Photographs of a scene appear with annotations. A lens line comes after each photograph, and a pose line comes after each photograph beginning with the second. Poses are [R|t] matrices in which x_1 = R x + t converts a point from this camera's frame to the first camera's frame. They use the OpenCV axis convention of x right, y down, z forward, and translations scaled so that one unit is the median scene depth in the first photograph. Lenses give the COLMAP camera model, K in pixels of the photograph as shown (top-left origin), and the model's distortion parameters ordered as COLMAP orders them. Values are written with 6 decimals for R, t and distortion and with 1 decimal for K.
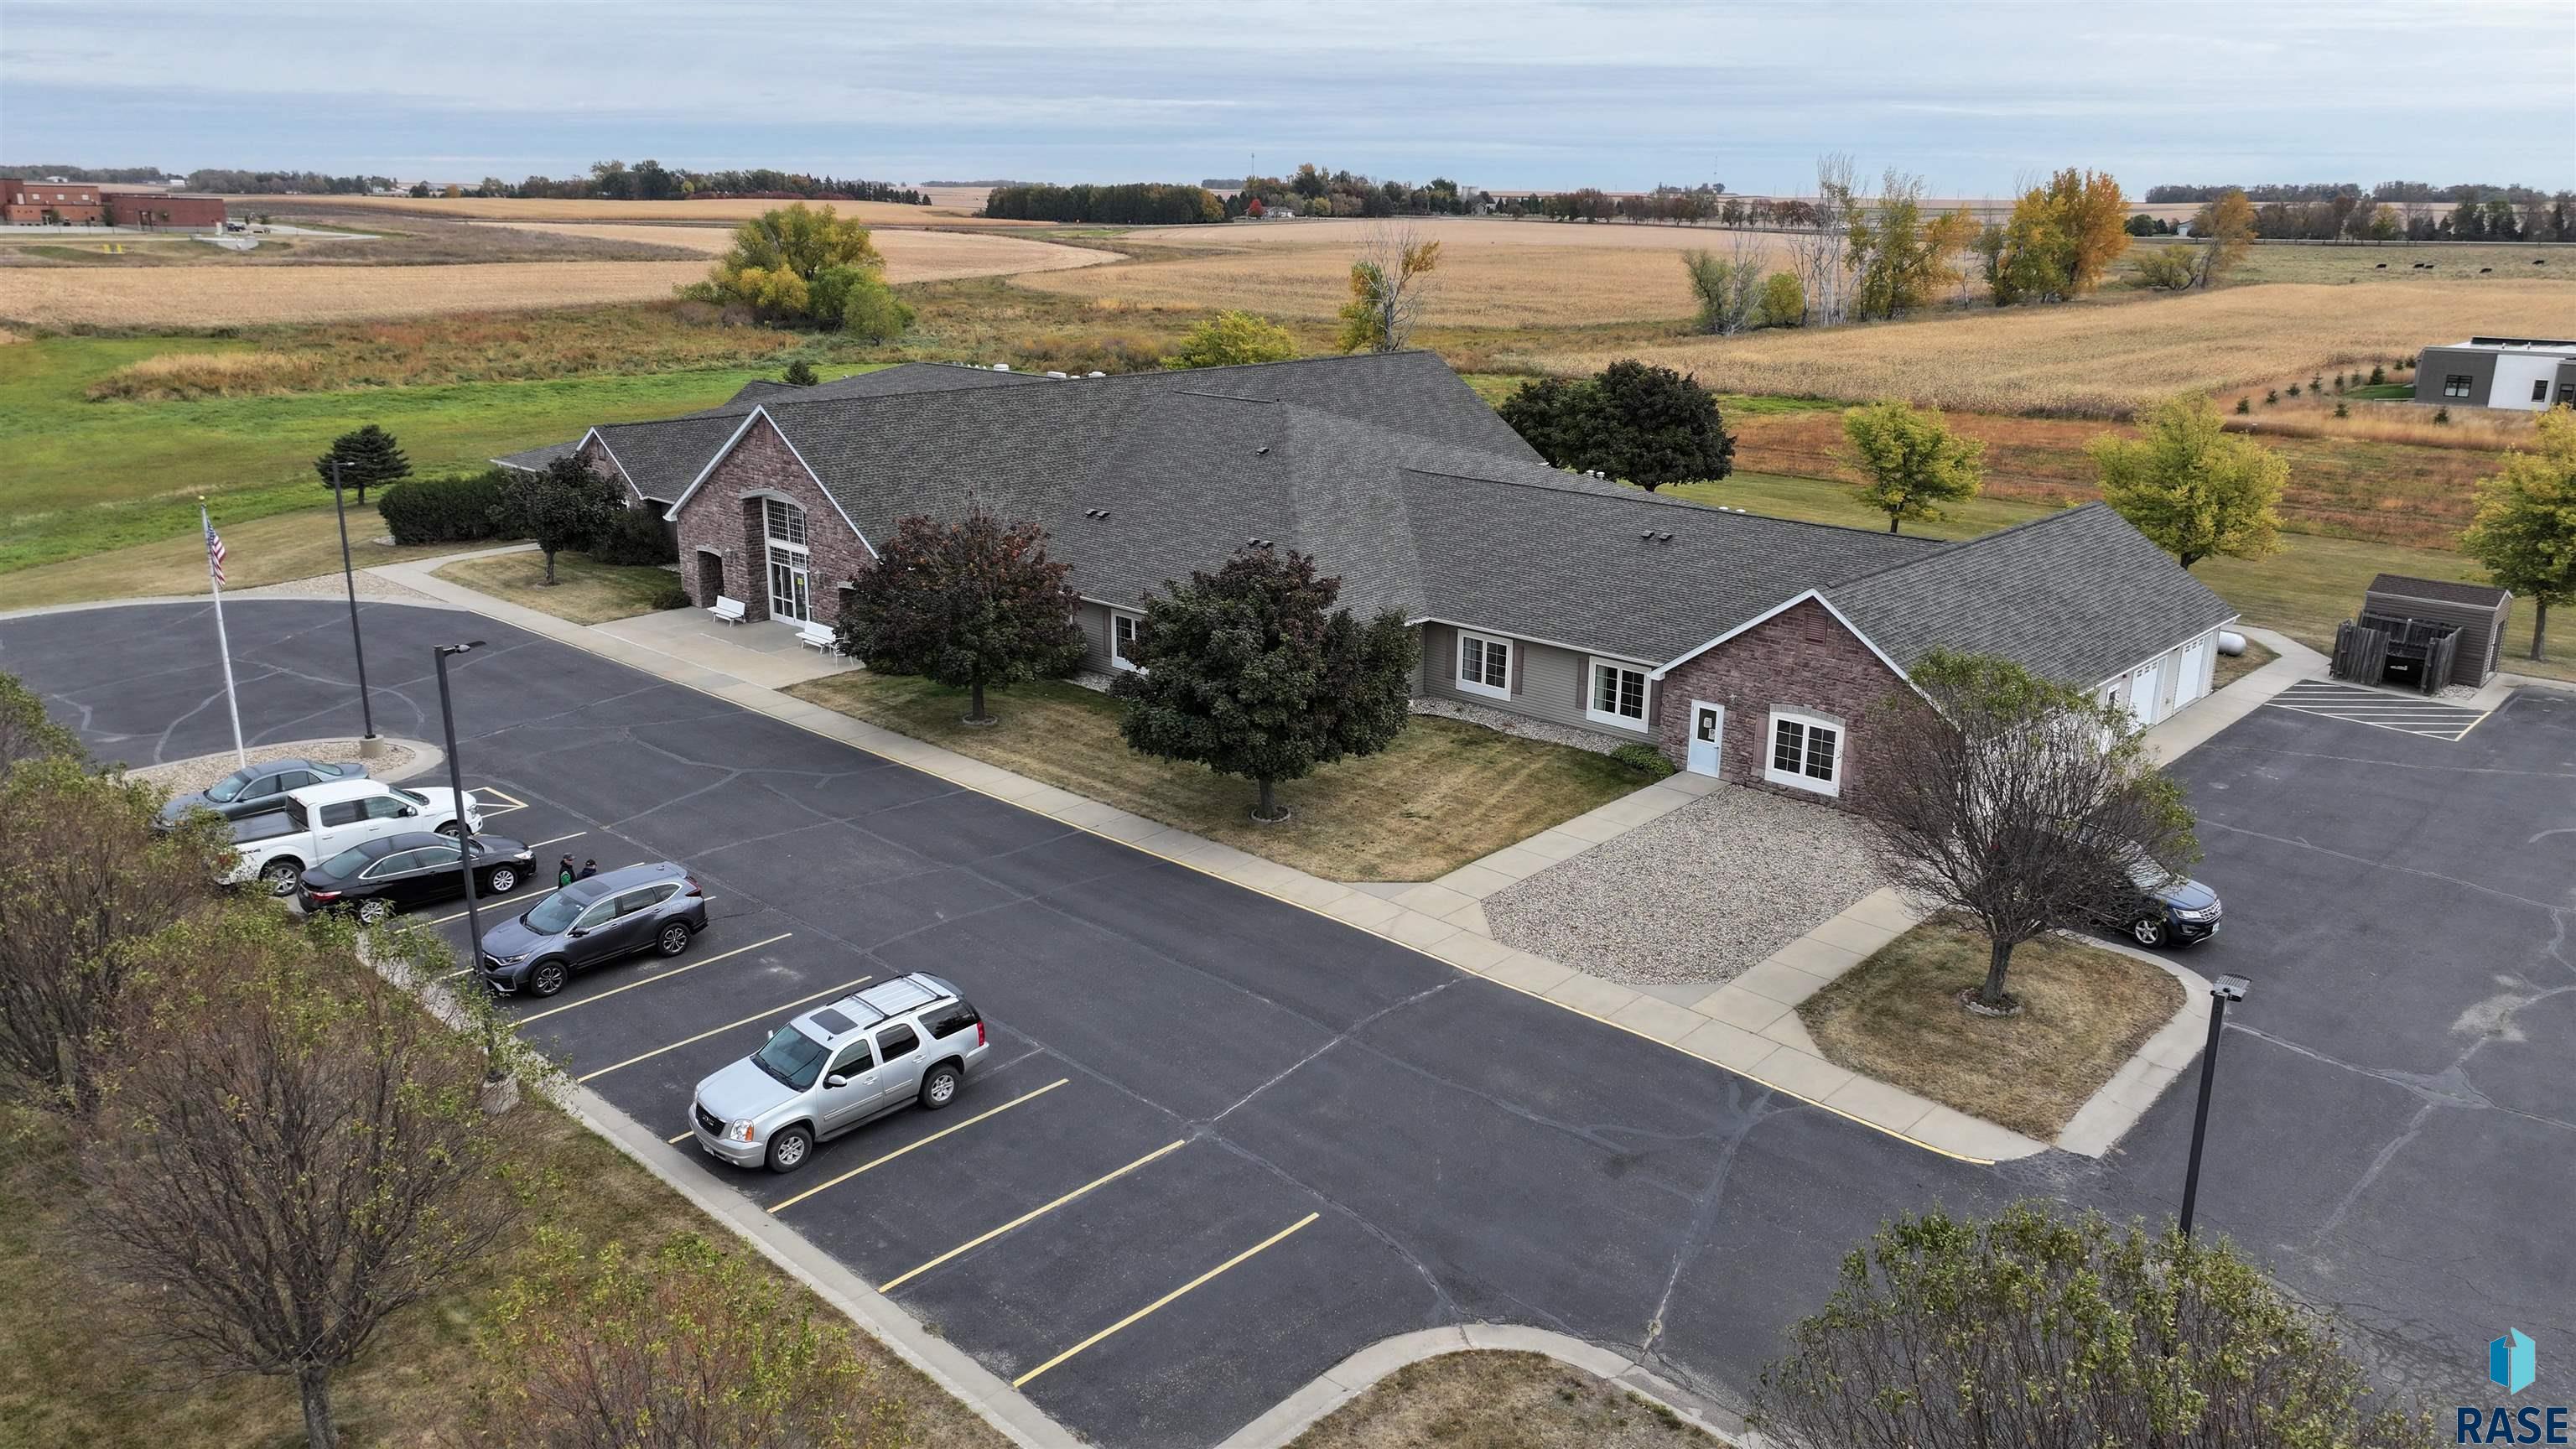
lens RADIAL K [[1774.2, 0, 1292.1], [0, 1774.2, 732.3], [0, 0, 1]] dist [0.008523, 0.007438]
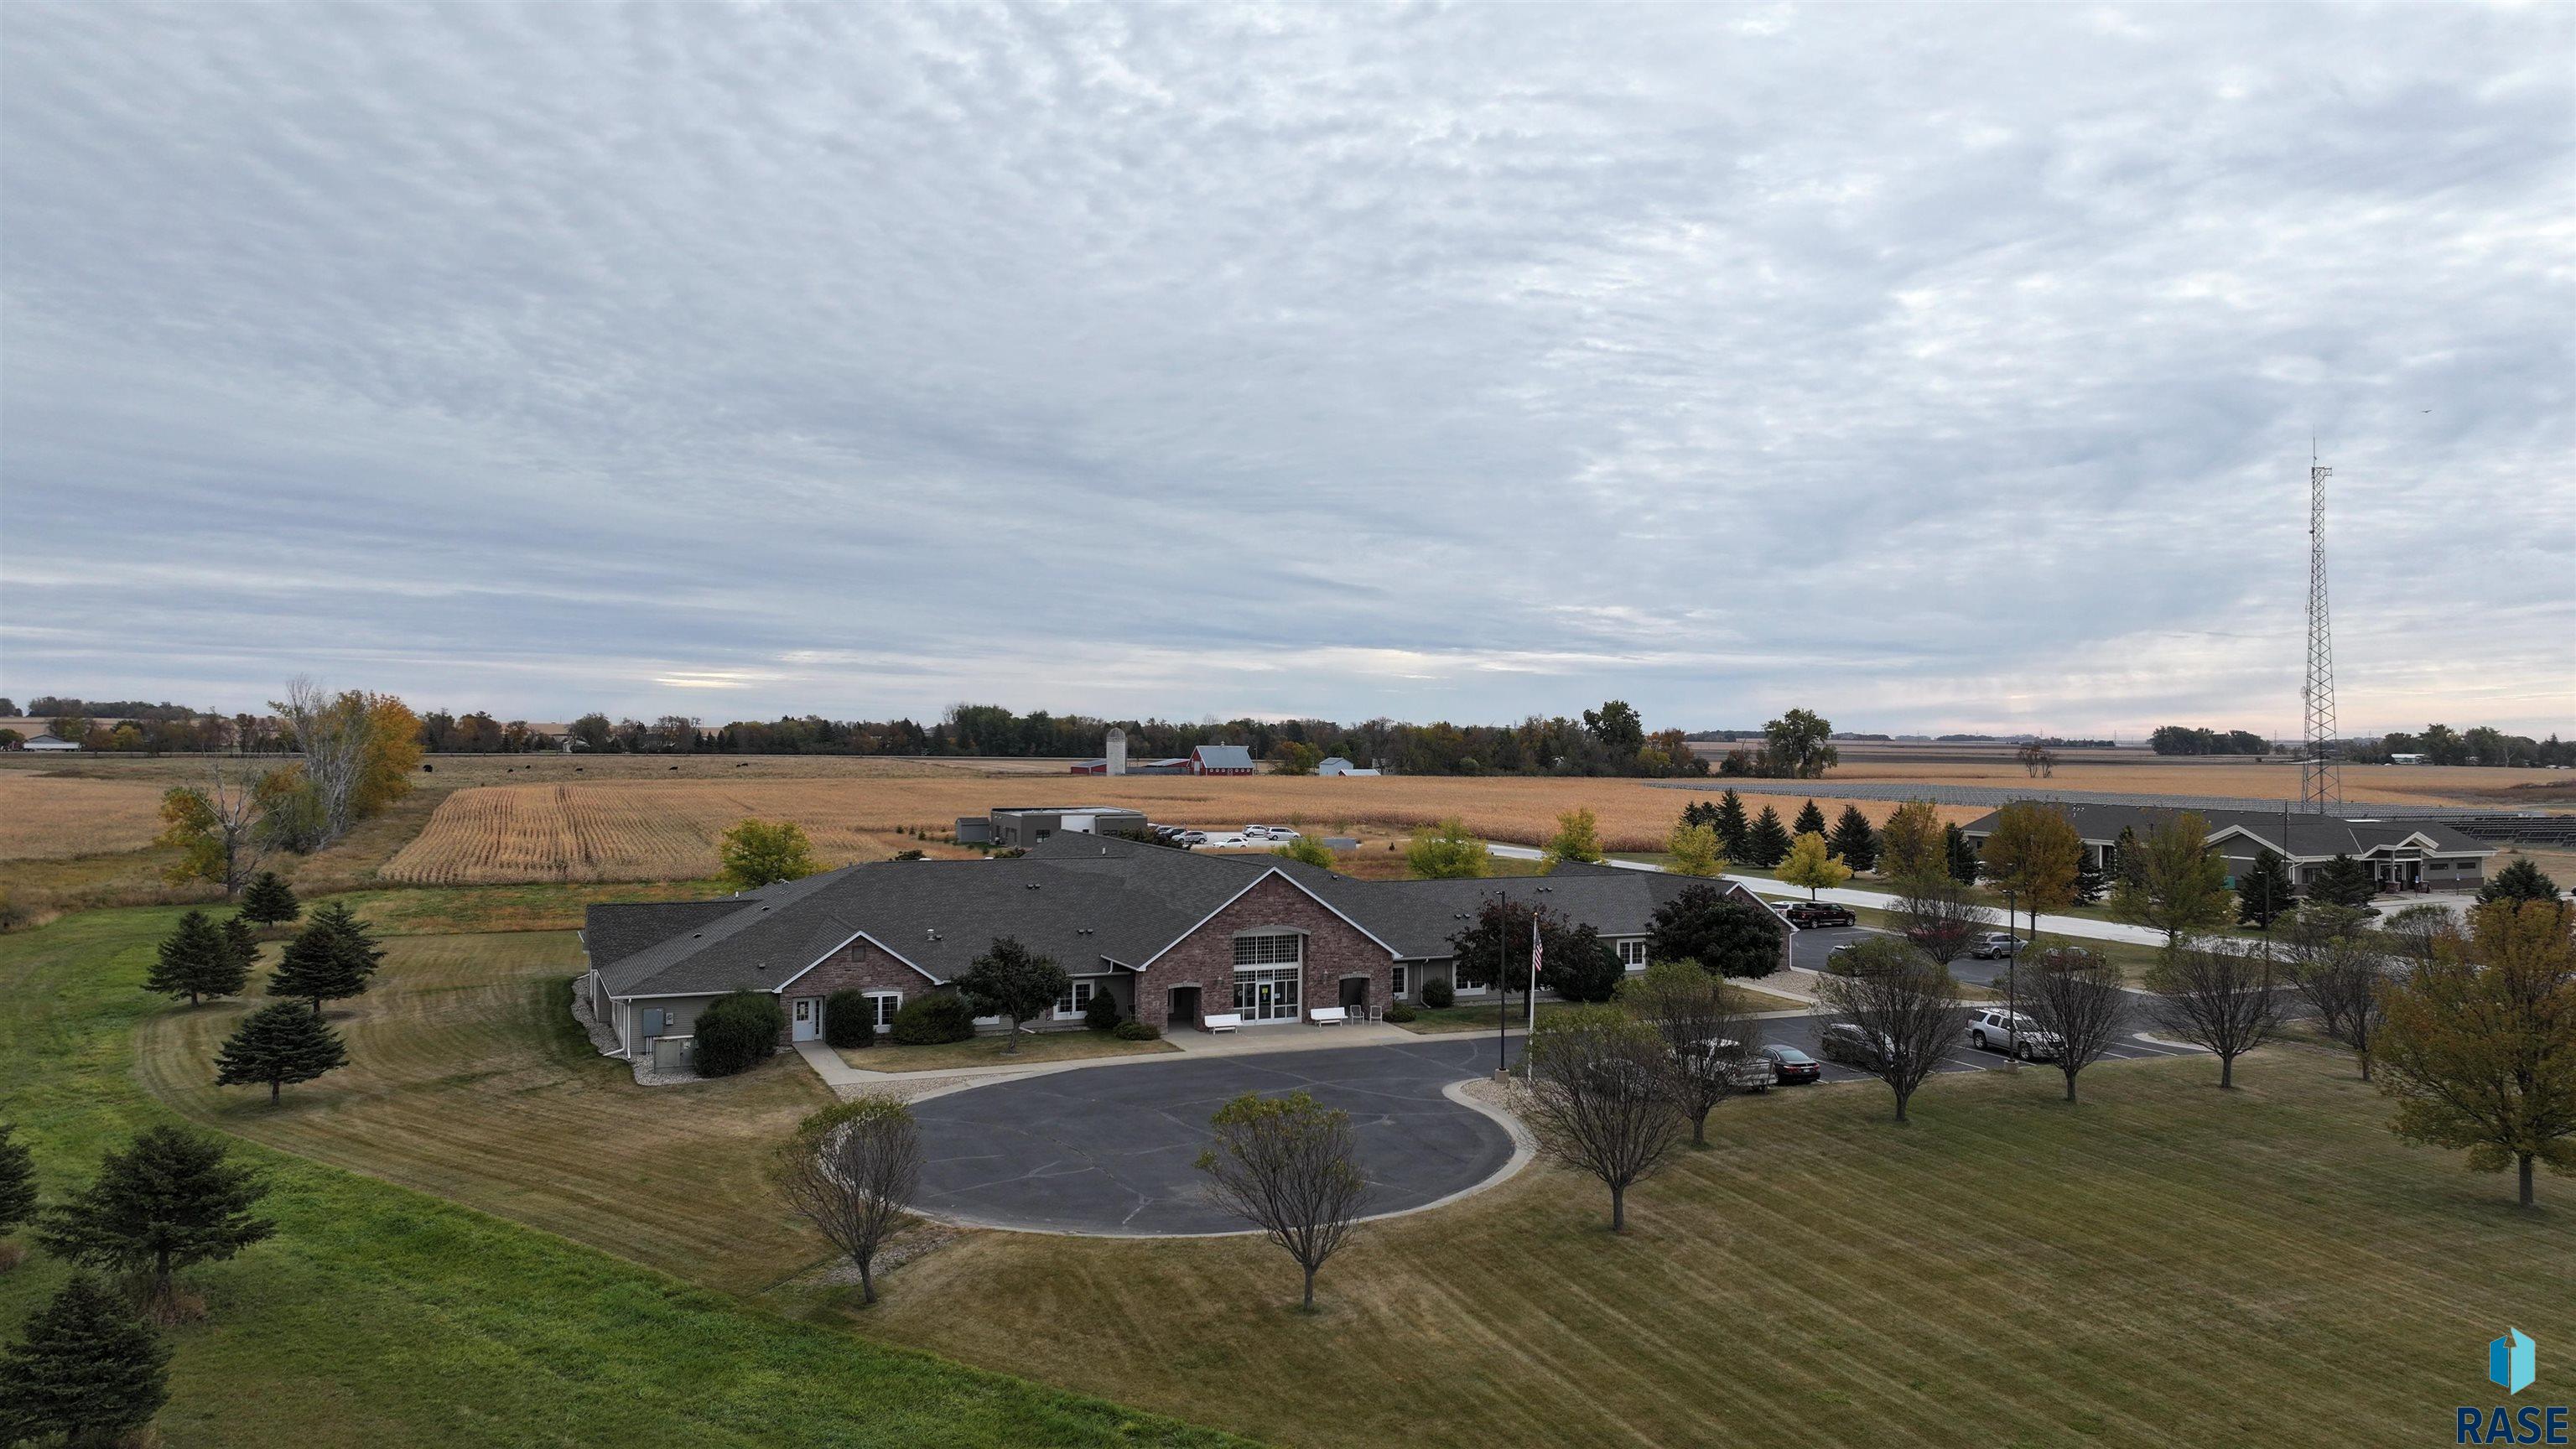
lens RADIAL K [[1800.8, 0, 1283.9], [0, 1800.8, 714.1], [0, 0, 1]] dist [0.003755, 0.011135]
pose [[0.392964, 0.003728, 0.919546, -1.523004], [0.259520, 0.958891, -0.114792, -0.121952], [-0.882173, 0.283750, 0.375842, 0.366983]]
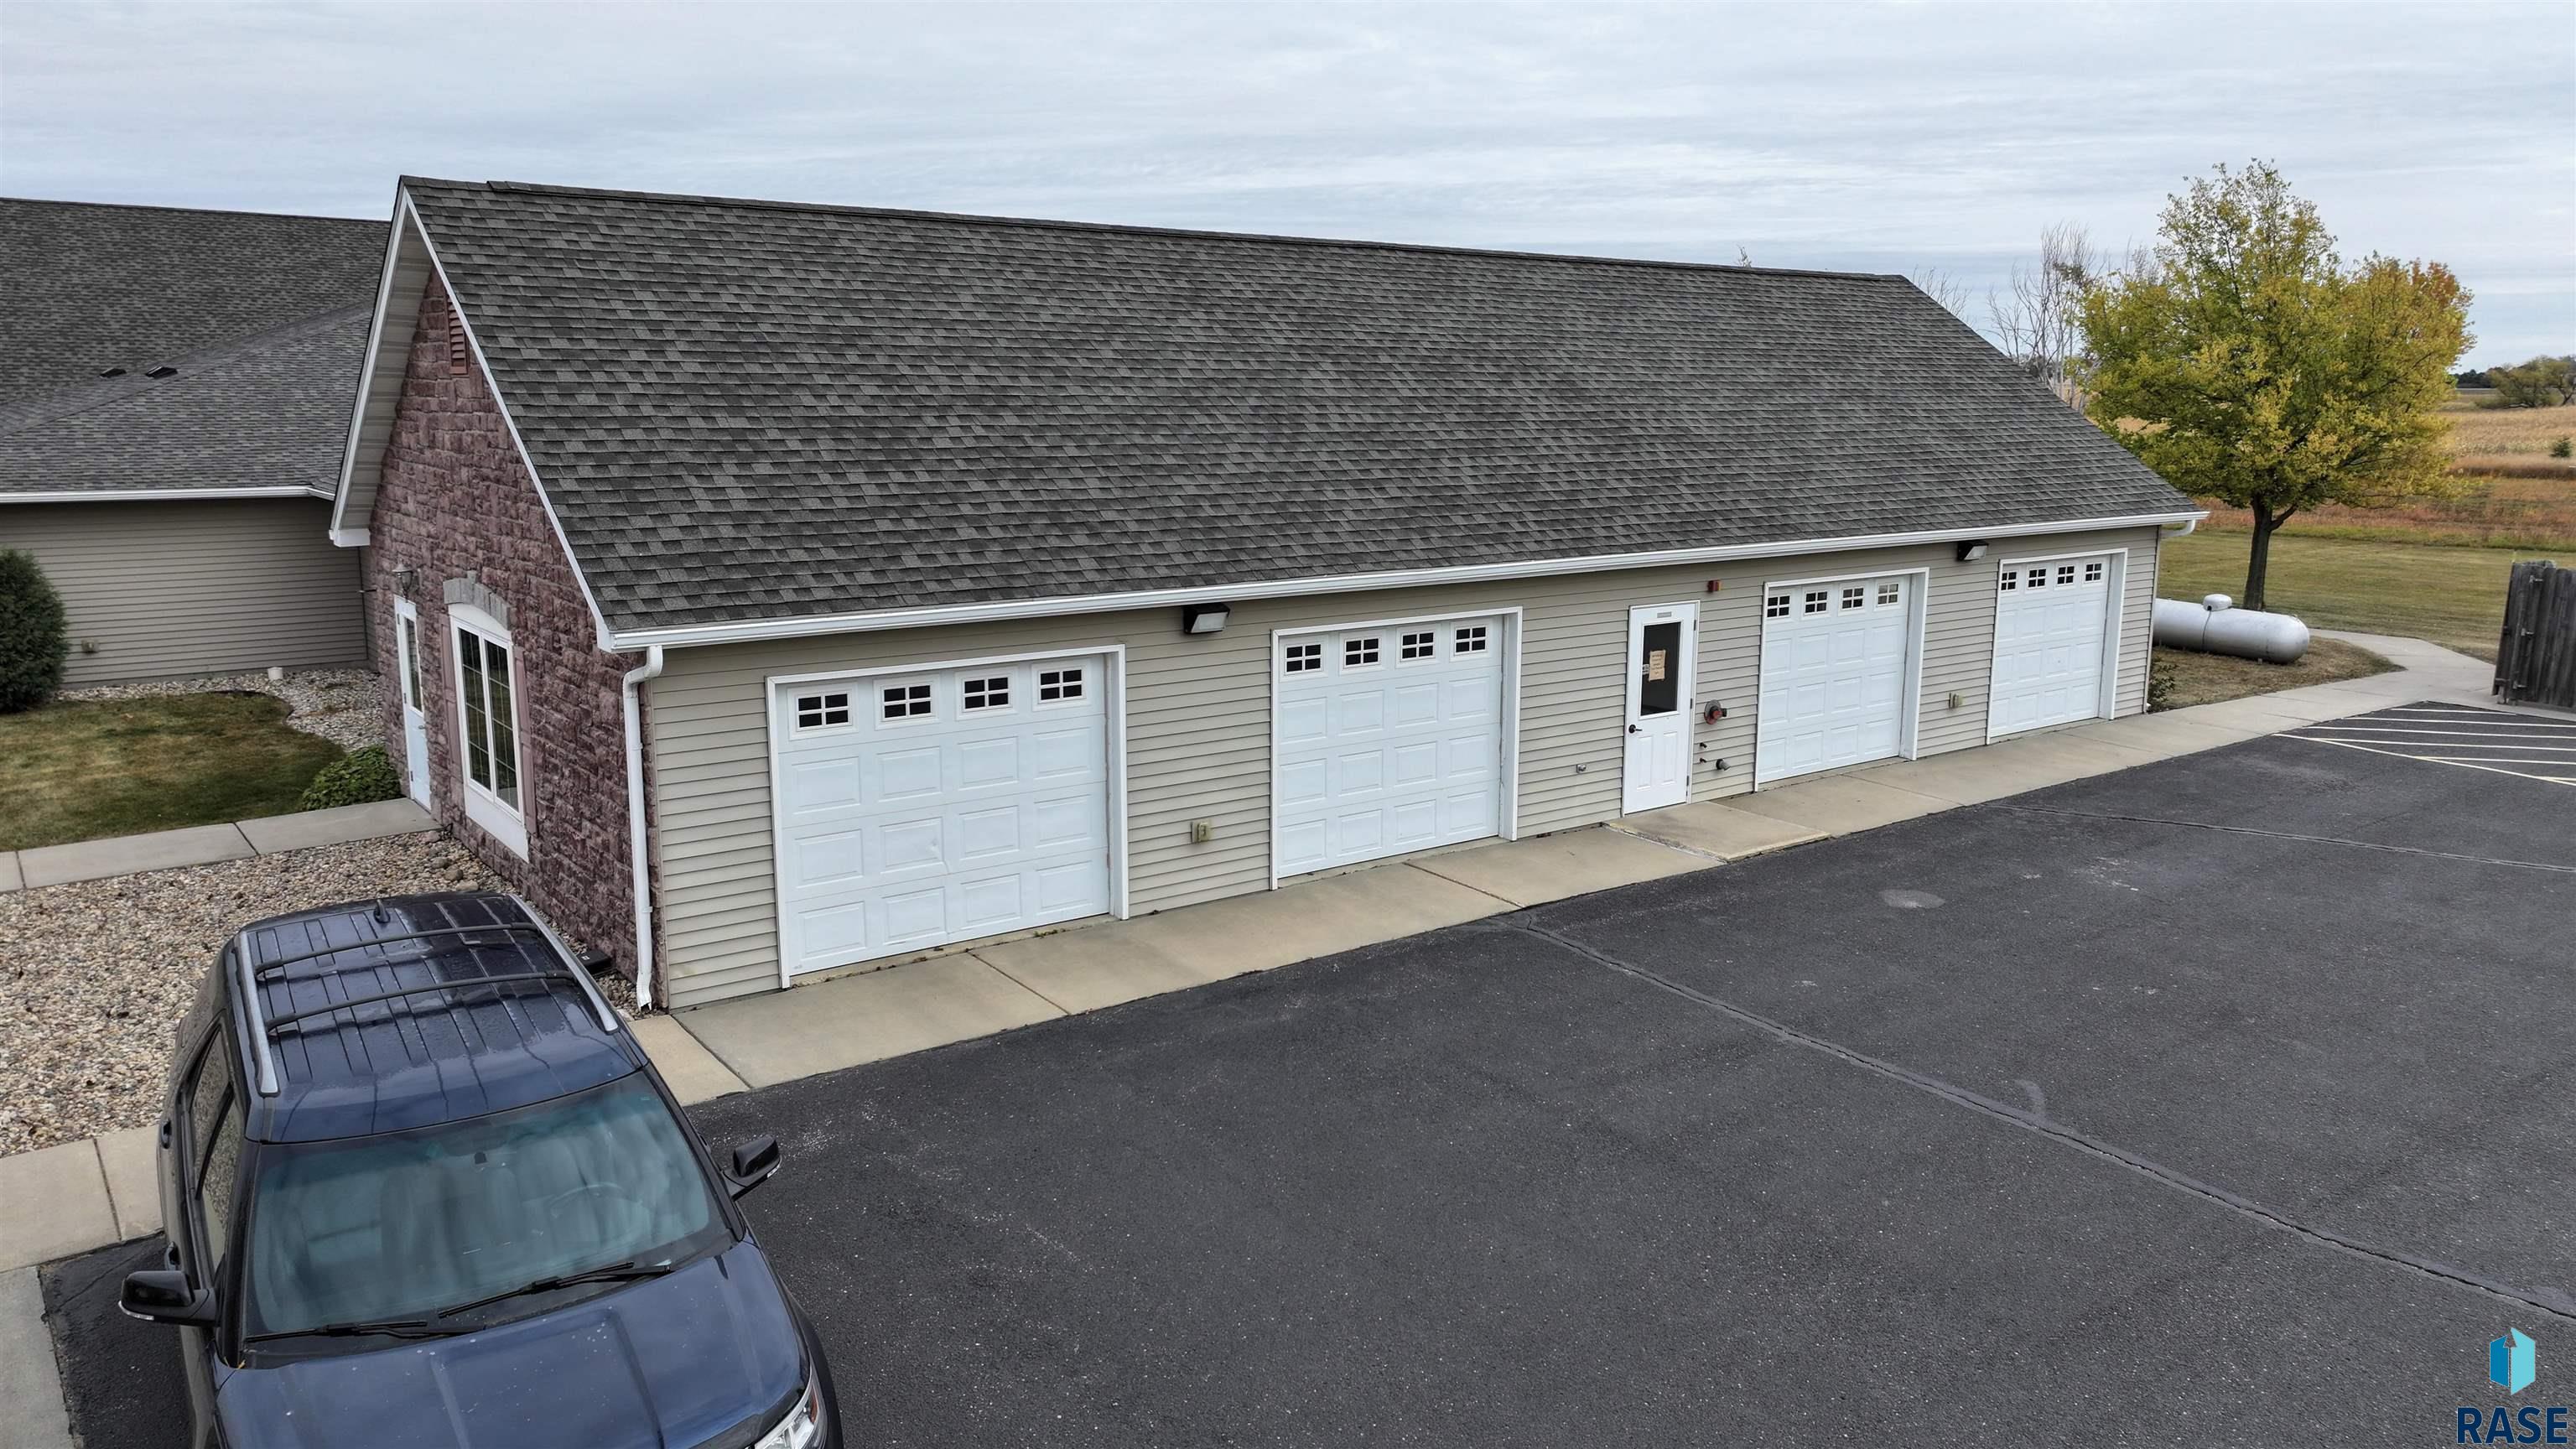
lens RADIAL K [[1800.8, 0, 1283.9], [0, 1800.8, 714.1], [0, 0, 1]] dist [0.003755, 0.011135]
pose [[0.985062, 0.026355, -0.170171, 0.337929], [-0.044808, 0.993406, -0.105527, 0.026050], [0.166267, 0.111576, 0.979748, 0.487081]]
